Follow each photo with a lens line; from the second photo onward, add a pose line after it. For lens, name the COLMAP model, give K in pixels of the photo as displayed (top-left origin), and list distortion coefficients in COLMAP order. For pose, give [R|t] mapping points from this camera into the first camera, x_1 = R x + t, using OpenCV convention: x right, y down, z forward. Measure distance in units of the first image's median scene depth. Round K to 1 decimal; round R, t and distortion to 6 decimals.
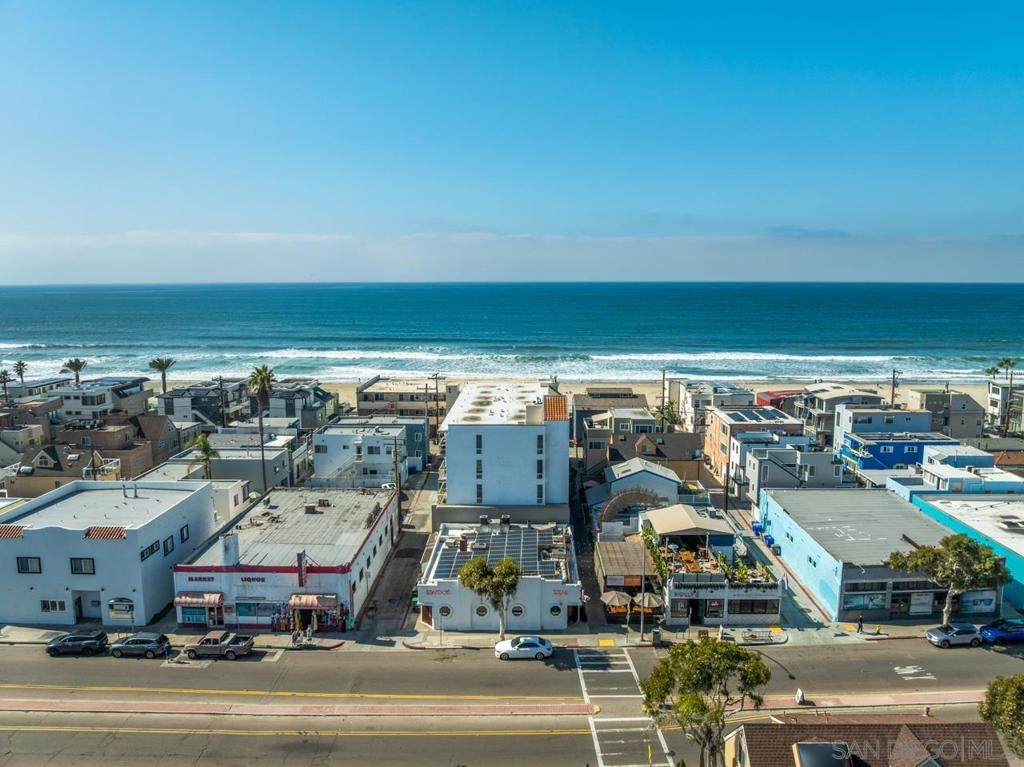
lens RADIAL K [[714.9, 0, 516.5], [0, 714.9, 383.4], [0, 0, 1]] dist [-0.037806, -0.001108]
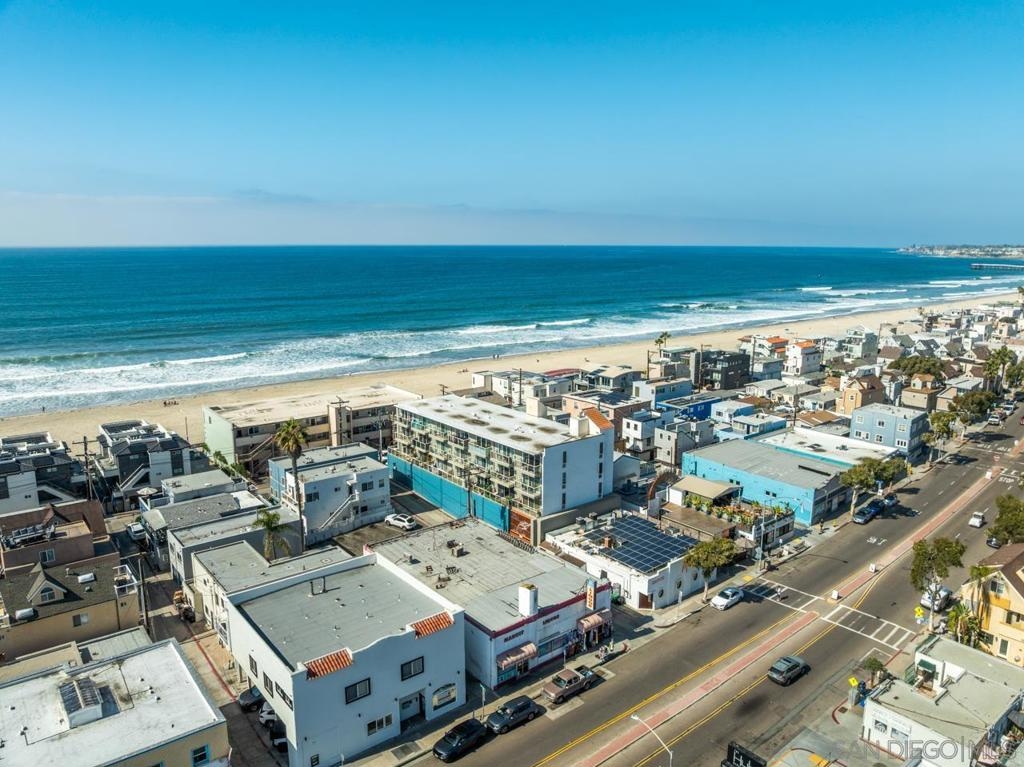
lens RADIAL K [[714.9, 0, 516.5], [0, 714.9, 383.4], [0, 0, 1]] dist [-0.037806, -0.001108]
pose [[0.766638, -0.119967, 0.630773, -0.850073], [0.088823, 0.992760, 0.080860, -0.141972], [-0.635907, -0.005963, 0.771743, 0.153875]]
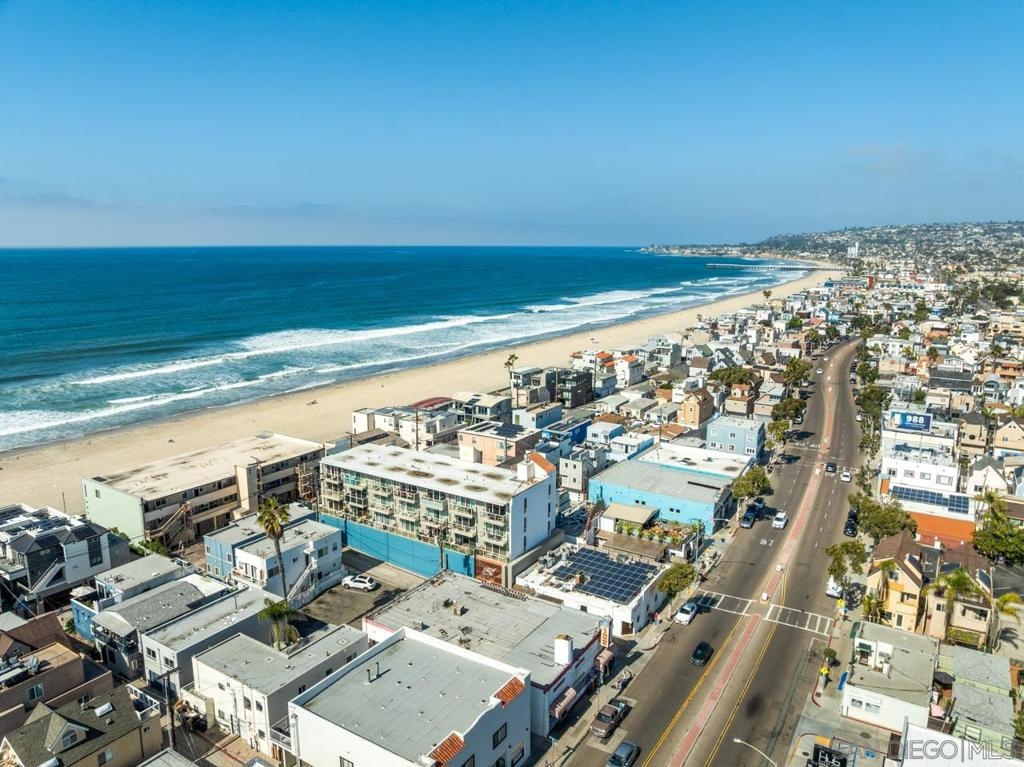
lens RADIAL K [[714.9, 0, 516.5], [0, 714.9, 383.4], [0, 0, 1]] dist [-0.037806, -0.001108]
pose [[0.523858, -0.159060, 0.836823, -1.095526], [0.118386, 0.986472, 0.113394, -0.274899], [-0.843539, 0.039666, 0.535601, 0.340827]]
